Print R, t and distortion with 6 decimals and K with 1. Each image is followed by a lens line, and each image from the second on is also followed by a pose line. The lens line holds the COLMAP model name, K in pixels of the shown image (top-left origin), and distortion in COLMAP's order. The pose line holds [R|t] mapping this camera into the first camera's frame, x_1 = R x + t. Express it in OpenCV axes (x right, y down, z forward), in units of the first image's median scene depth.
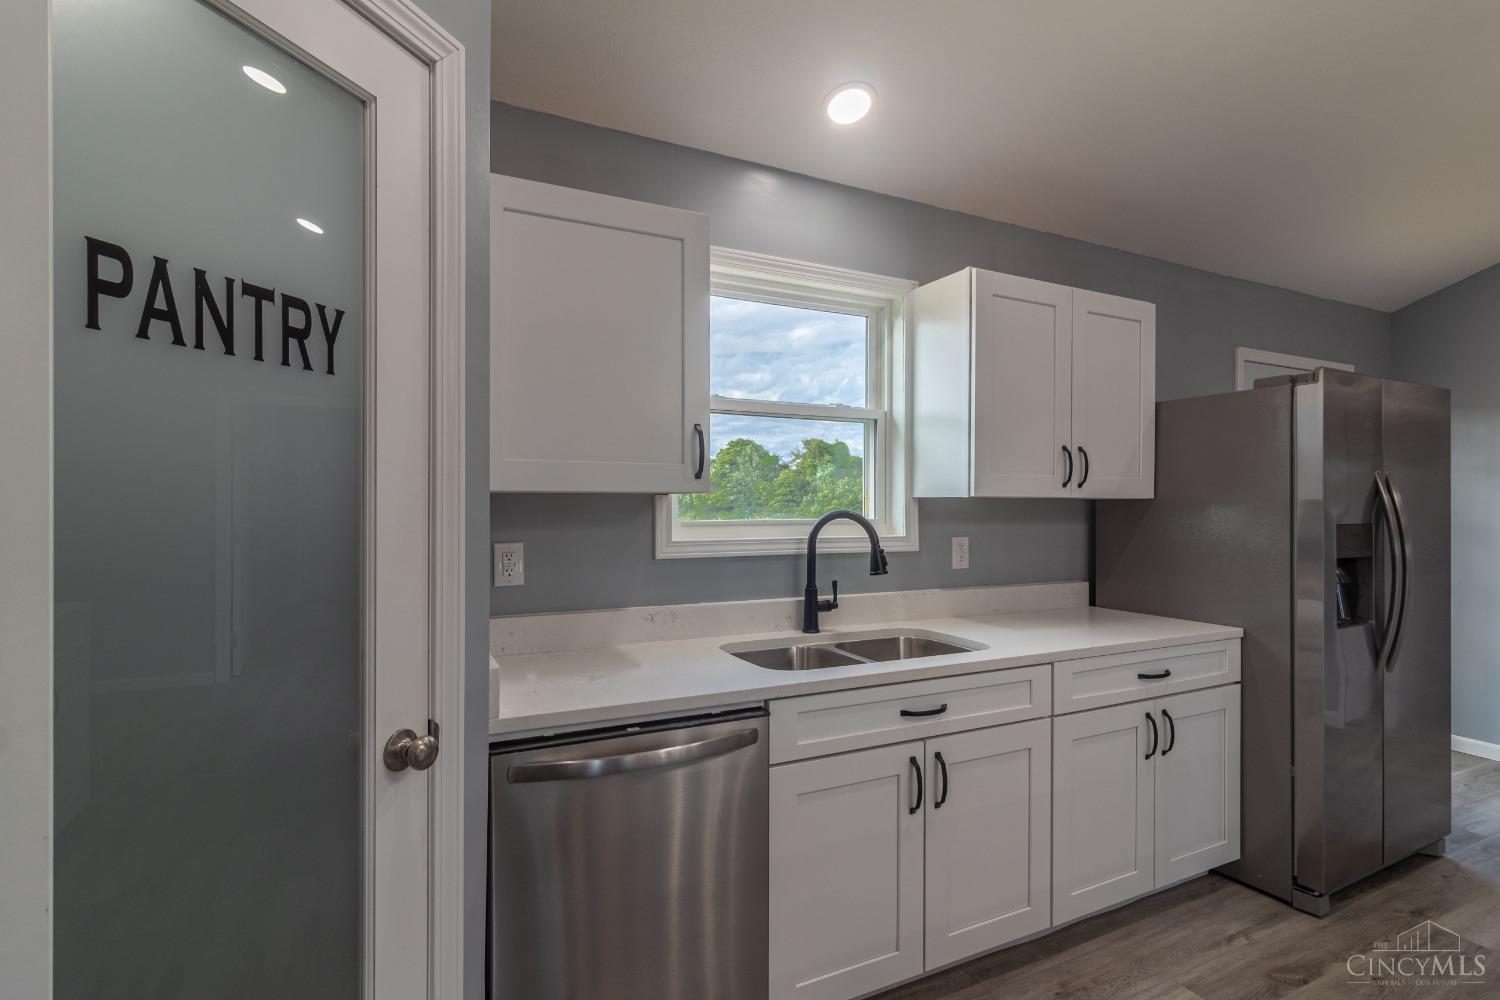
lens RADIAL K [[709.1, 0, 749.4], [0, 709.1, 506.0], [0, 0, 1]] dist [0.001955, 0.000130]
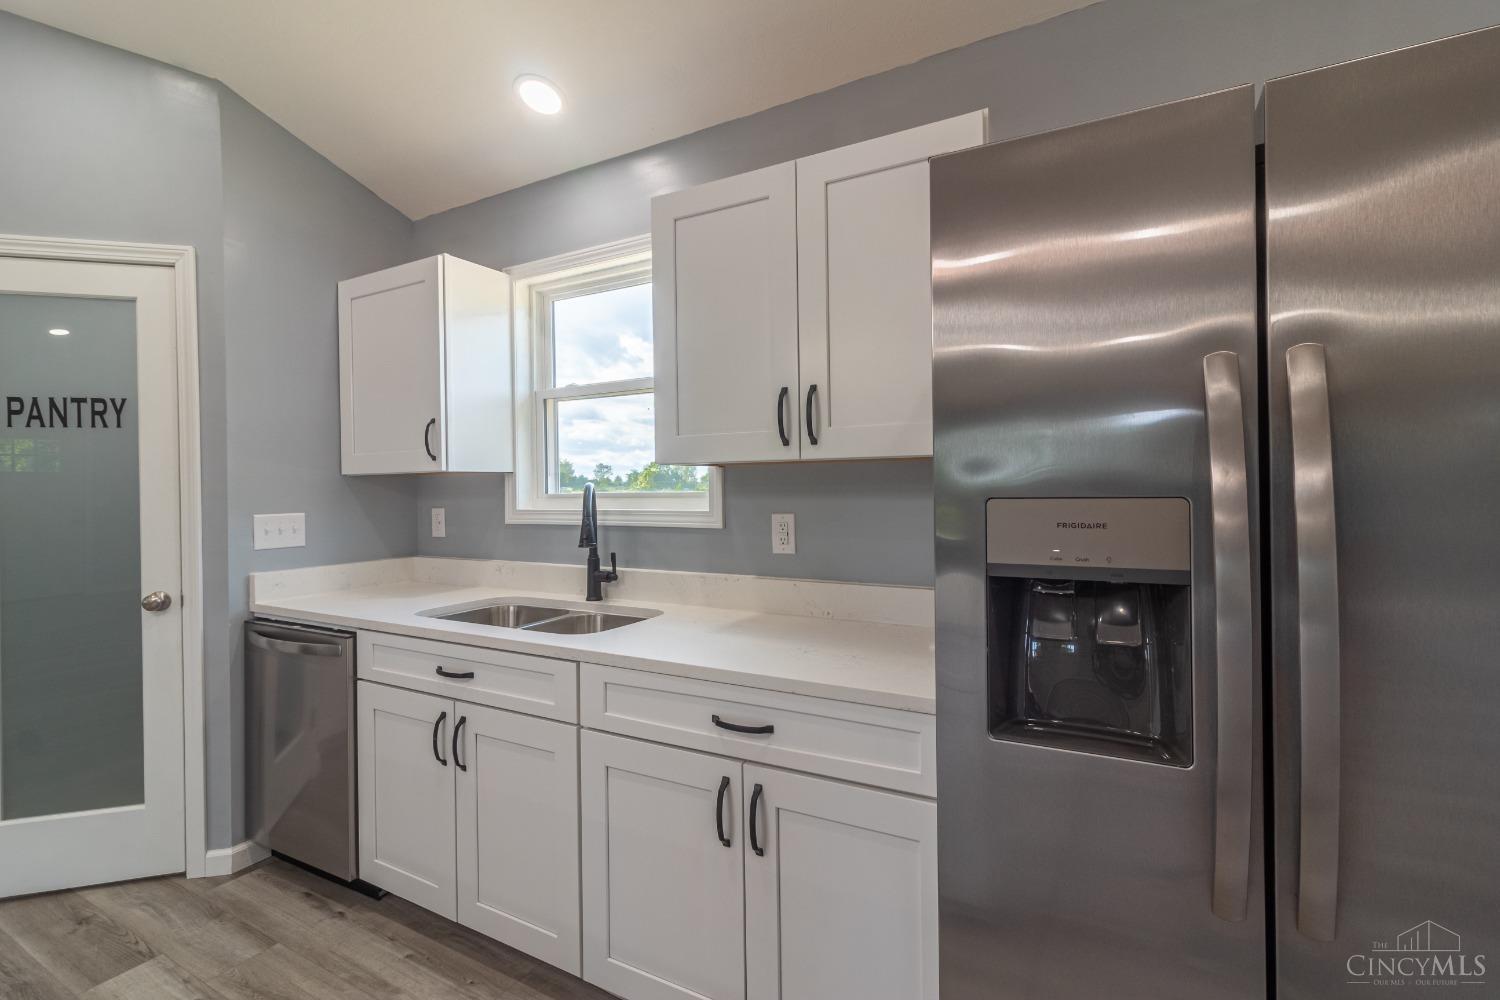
lens RADIAL K [[704.2, 0, 729.0], [0, 704.2, 484.0], [0, 0, 1]] dist [0.014867, 0.000086]
pose [[0.569053, -0.012507, -0.822206, 1.470823], [0.012959, 0.999897, -0.006241, 0.022059], [0.822199, -0.007103, 0.569156, 0.797713]]
